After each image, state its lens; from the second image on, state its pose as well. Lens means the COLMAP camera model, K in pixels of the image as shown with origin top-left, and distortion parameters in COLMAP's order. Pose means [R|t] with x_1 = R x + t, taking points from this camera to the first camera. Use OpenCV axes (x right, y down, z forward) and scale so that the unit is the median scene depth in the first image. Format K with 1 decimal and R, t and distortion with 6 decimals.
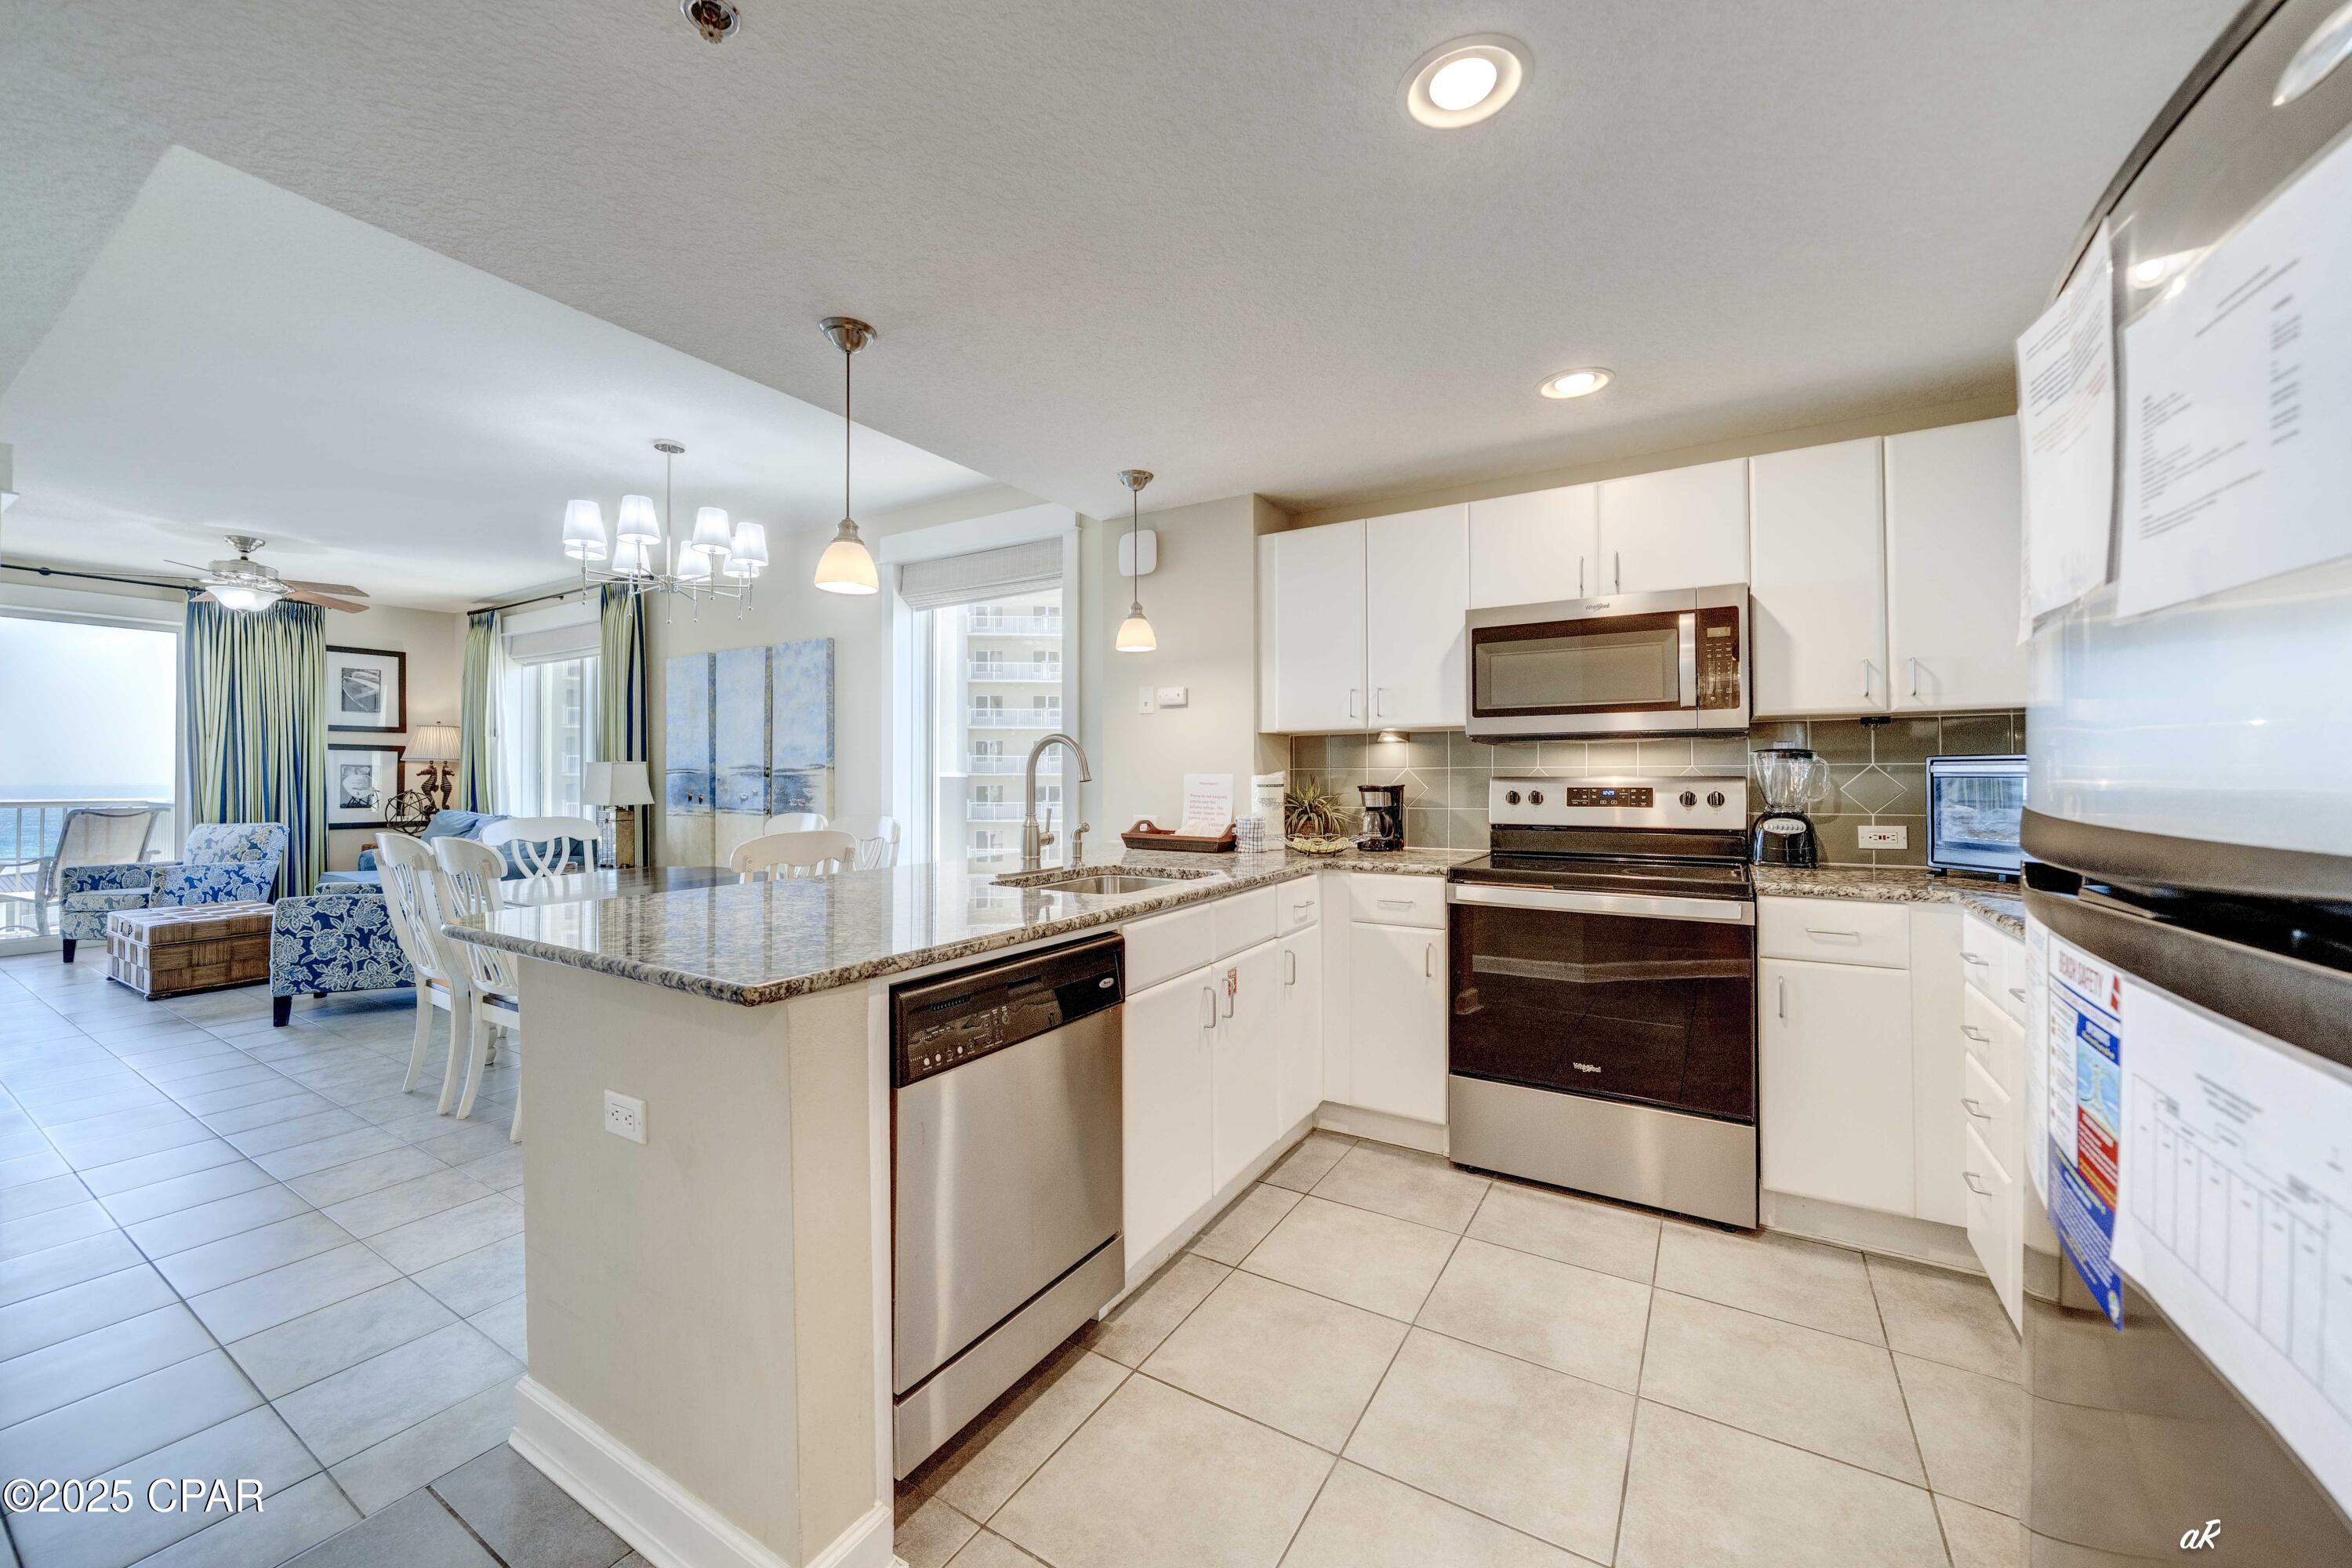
lens RADIAL K [[862.6, 0, 1227.1], [0, 862.6, 773.4], [0, 0, 1]] dist [-0.000895, -0.000322]
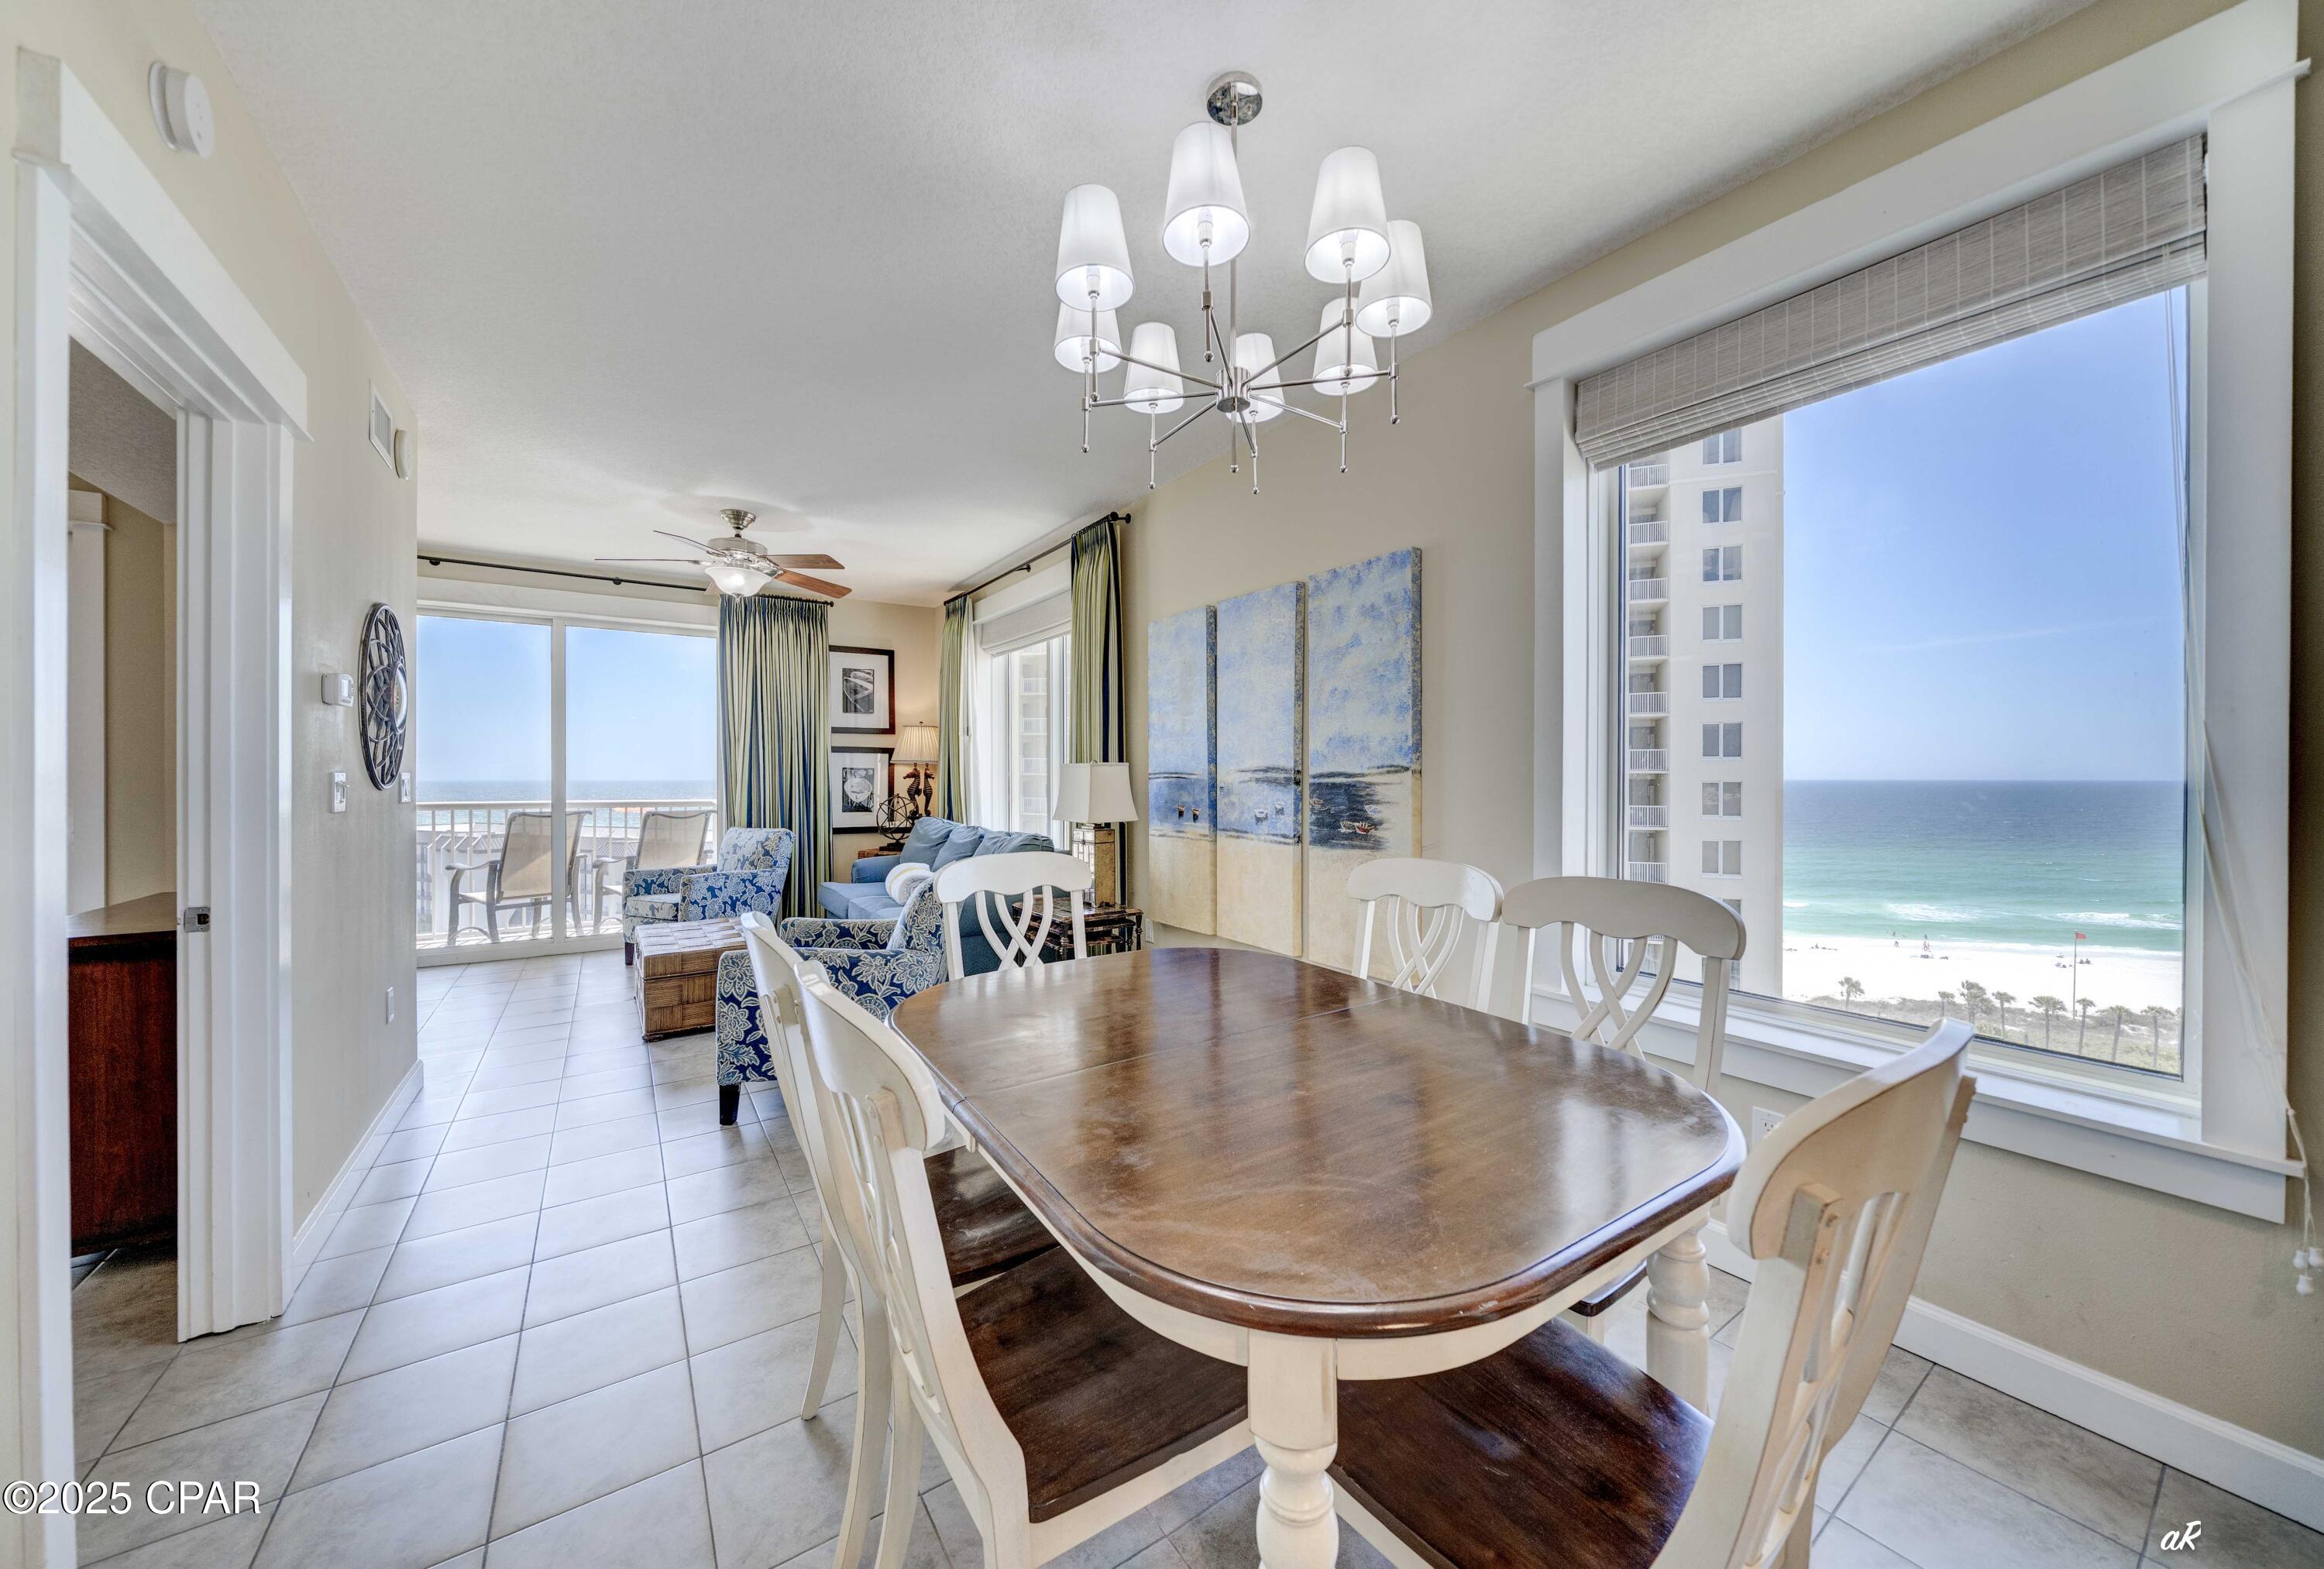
lens RADIAL K [[829.0, 0, 1227.9], [0, 829.0, 785.2], [0, 0, 1]] dist [0.000303, 0.000001]
pose [[0.916710, 0.005587, -0.399514, -0.314710], [0.000300, 0.999892, 0.014671, -0.004833], [0.399553, -0.013568, 0.916610, 0.388580]]
